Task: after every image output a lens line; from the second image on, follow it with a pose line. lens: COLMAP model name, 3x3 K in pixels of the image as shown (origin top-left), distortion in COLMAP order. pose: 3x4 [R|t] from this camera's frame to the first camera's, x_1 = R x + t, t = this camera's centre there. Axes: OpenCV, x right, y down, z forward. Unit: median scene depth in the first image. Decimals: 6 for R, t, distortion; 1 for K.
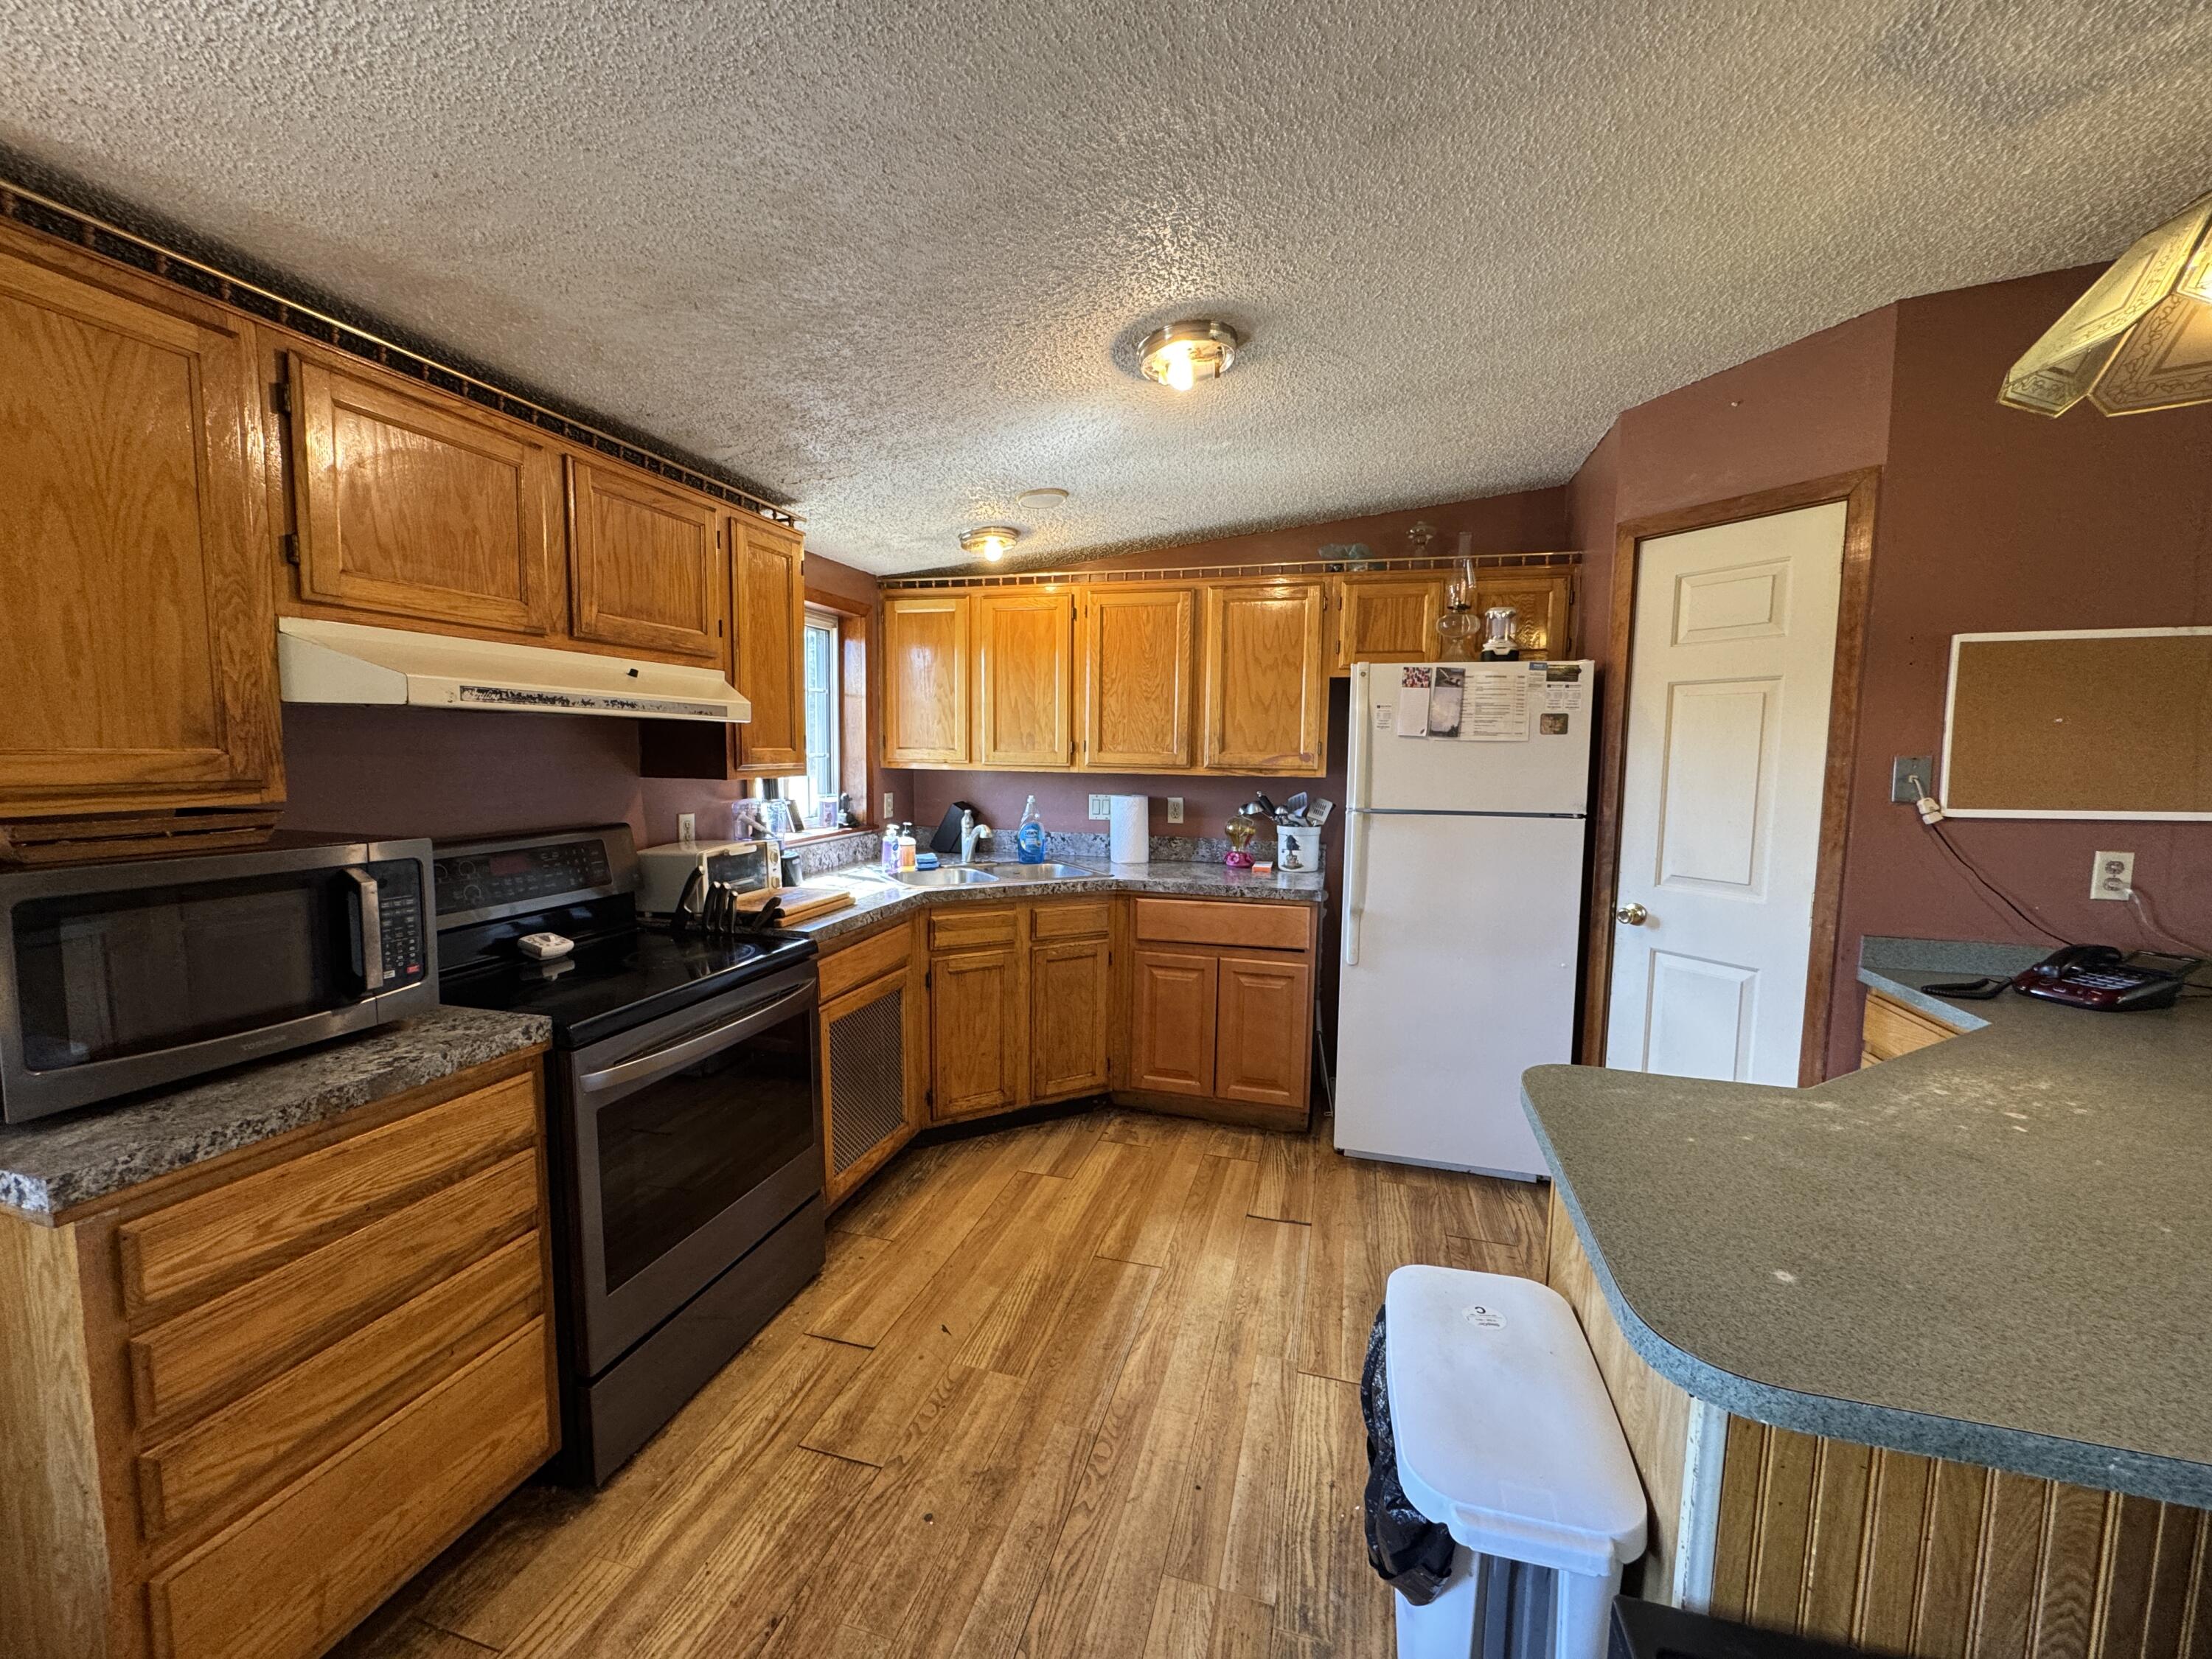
lens RADIAL K [[884.8, 0, 1100.9], [0, 884.8, 832.6], [0, 0, 1]] dist [-0.002881, 0.000247]
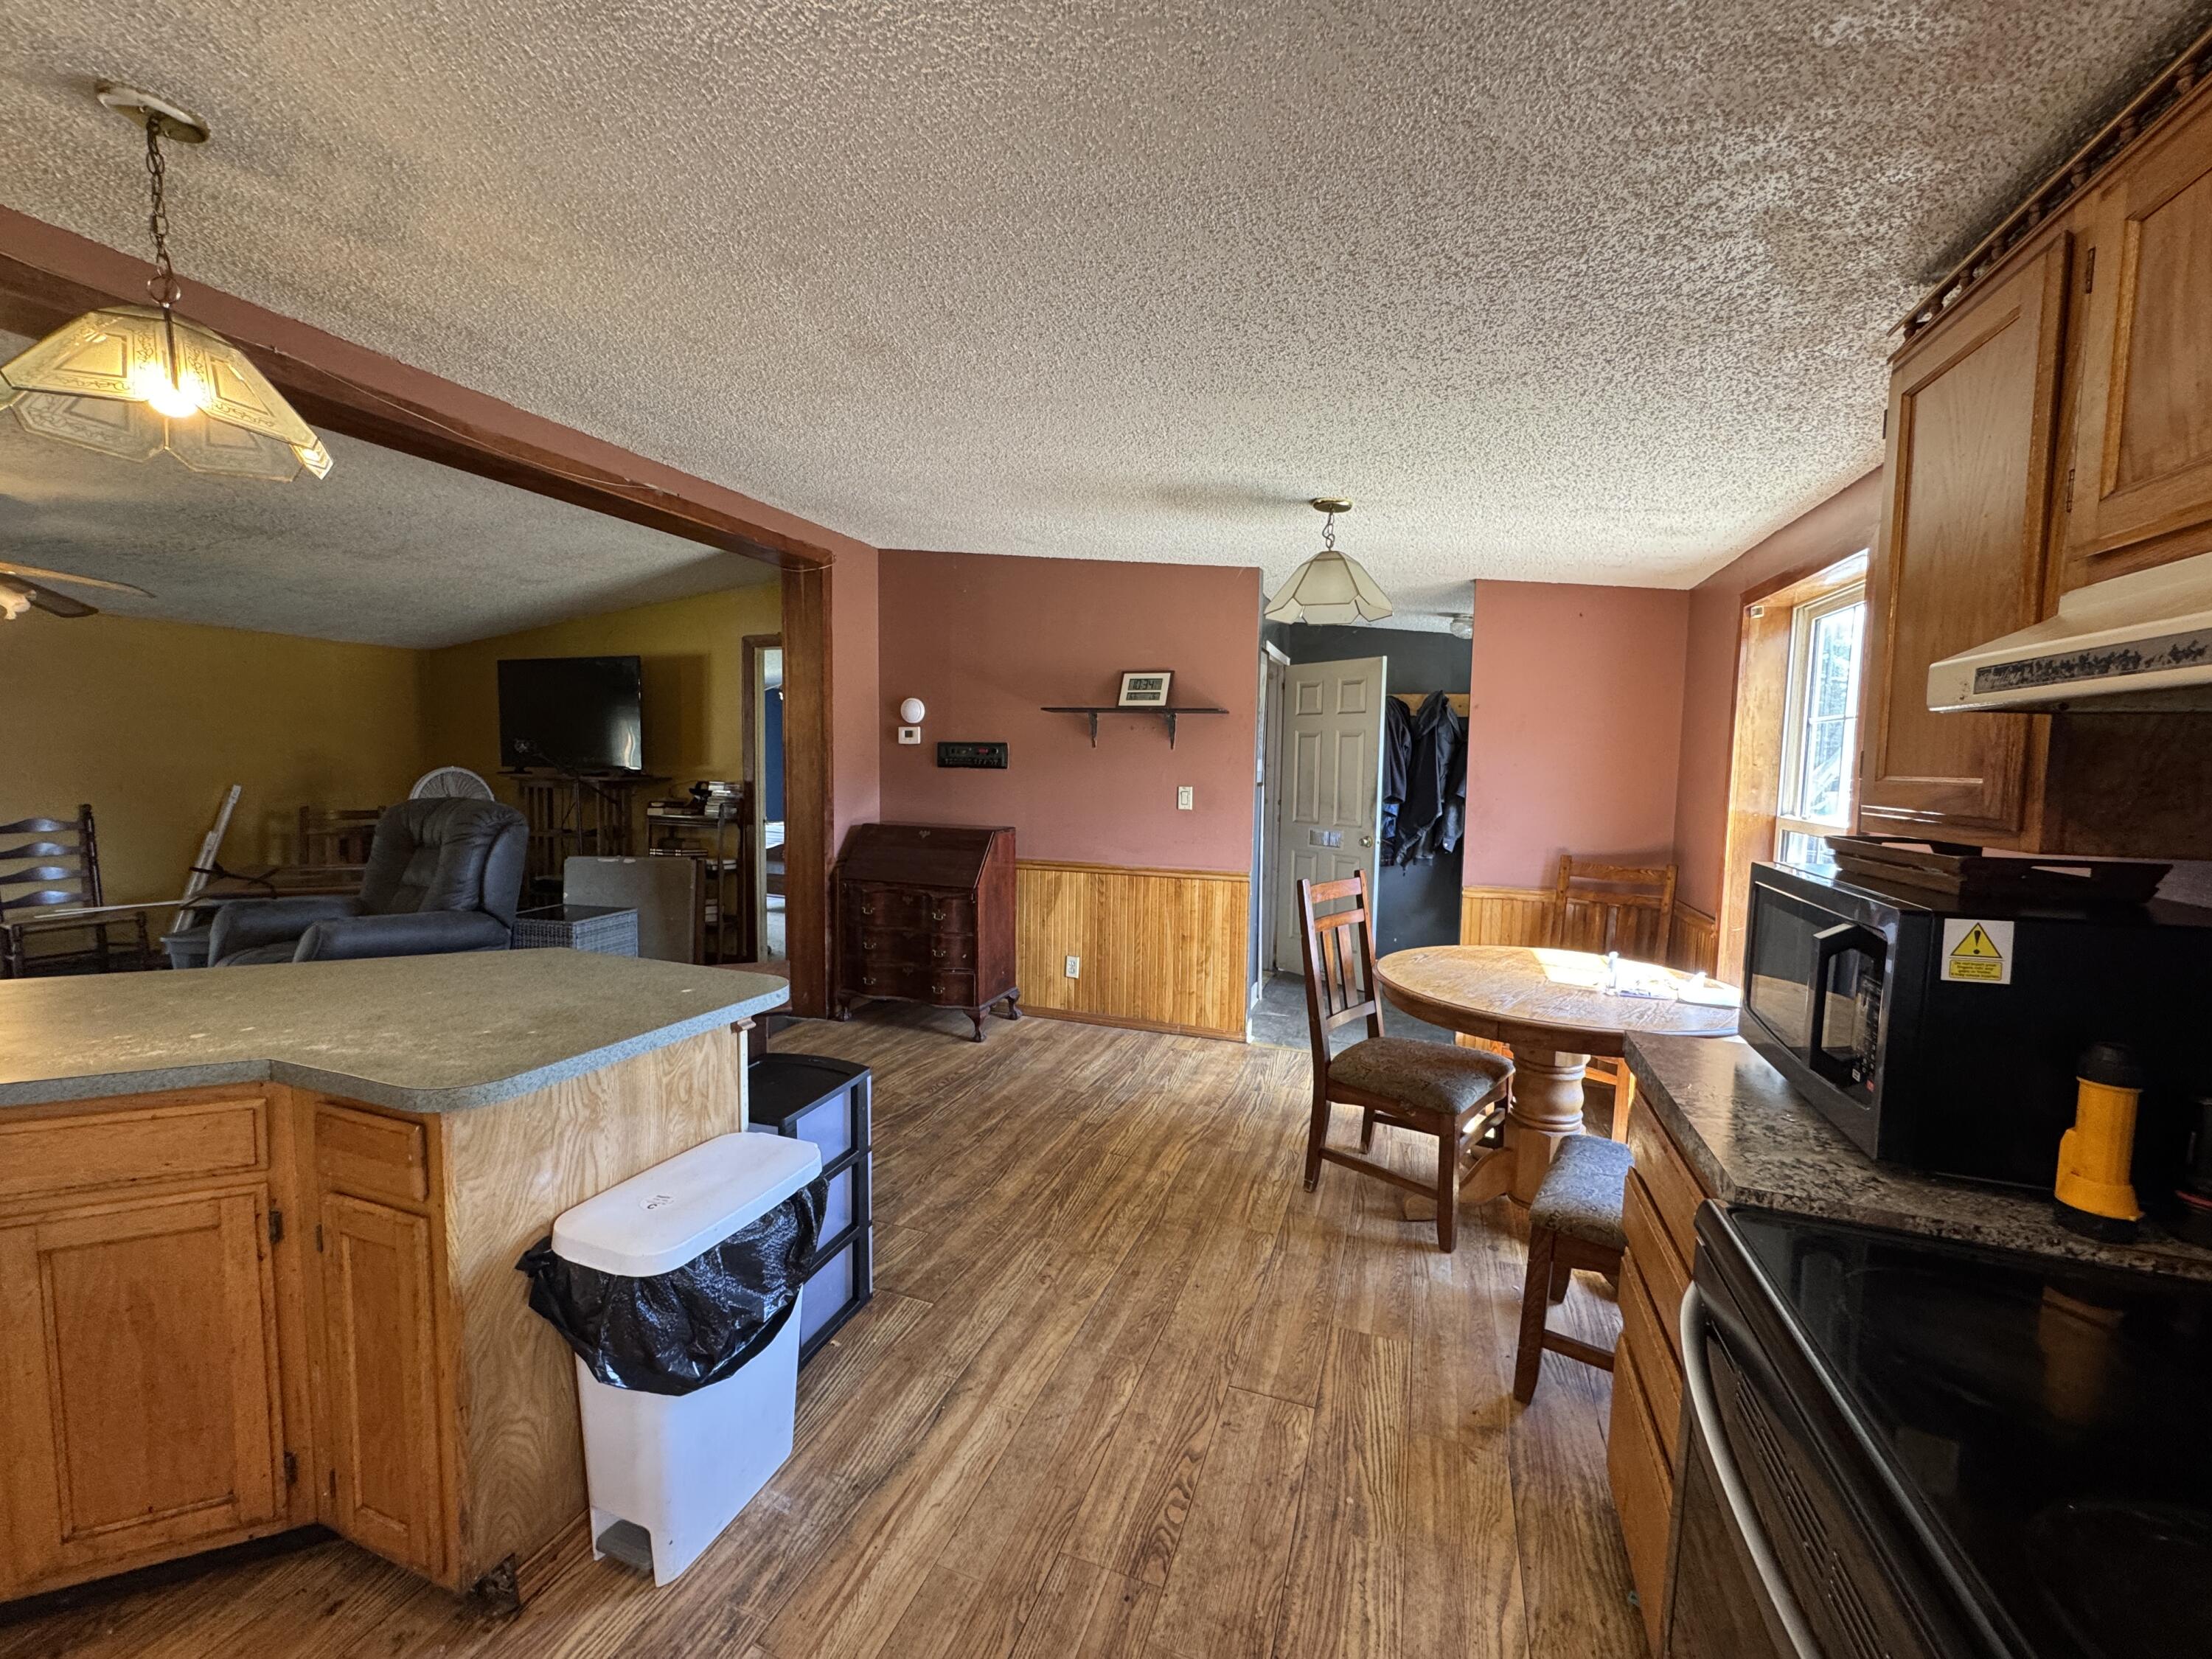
lens RADIAL K [[884.8, 0, 1105.4], [0, 884.8, 829.6], [0, 0, 1]] dist [-0.002881, 0.000247]
pose [[-0.997009, -0.033495, 0.069655, -0.101937], [-0.021351, 0.985505, 0.168296, -0.073543], [-0.074282, 0.166305, -0.983272, 0.824099]]
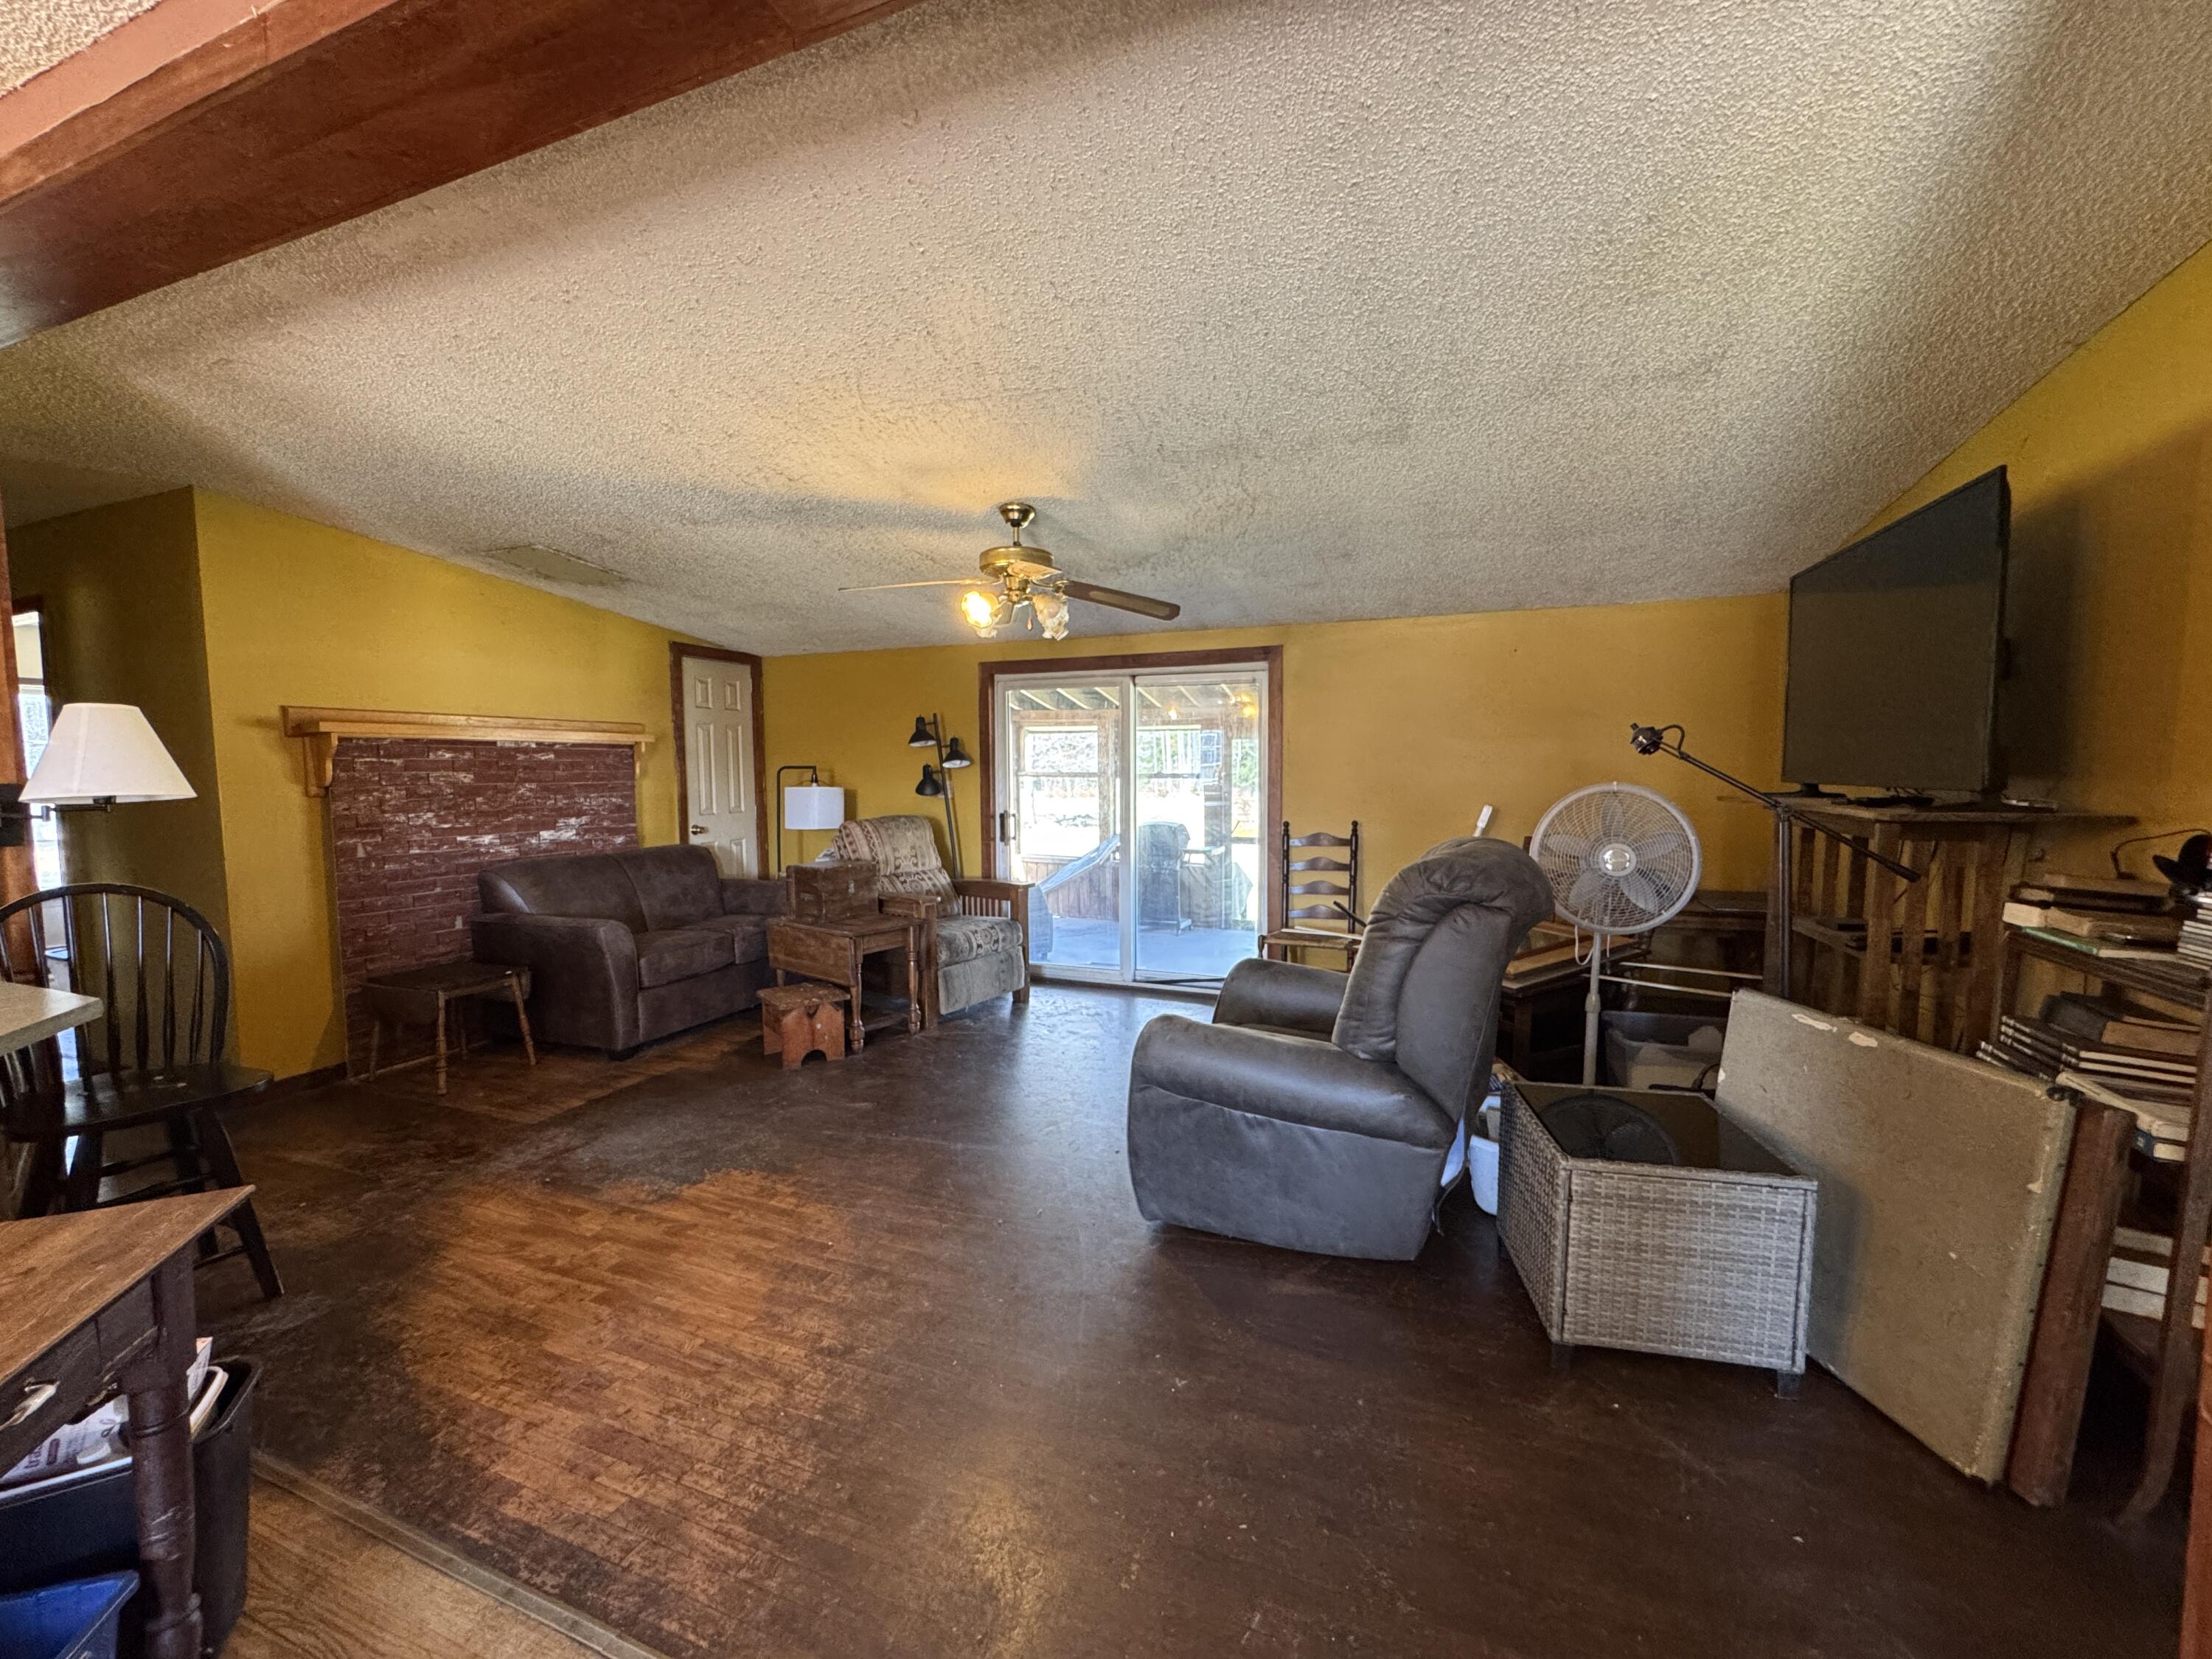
lens RADIAL K [[884.8, 0, 1094.9], [0, 884.8, 834.6], [0, 0, 1]] dist [-0.002881, 0.000247]
pose [[0.110291, -0.087304, 0.990058, 0.275112], [0.098158, 0.992222, 0.076560, 0.050909], [-0.989040, 0.088738, 0.118002, -0.338371]]
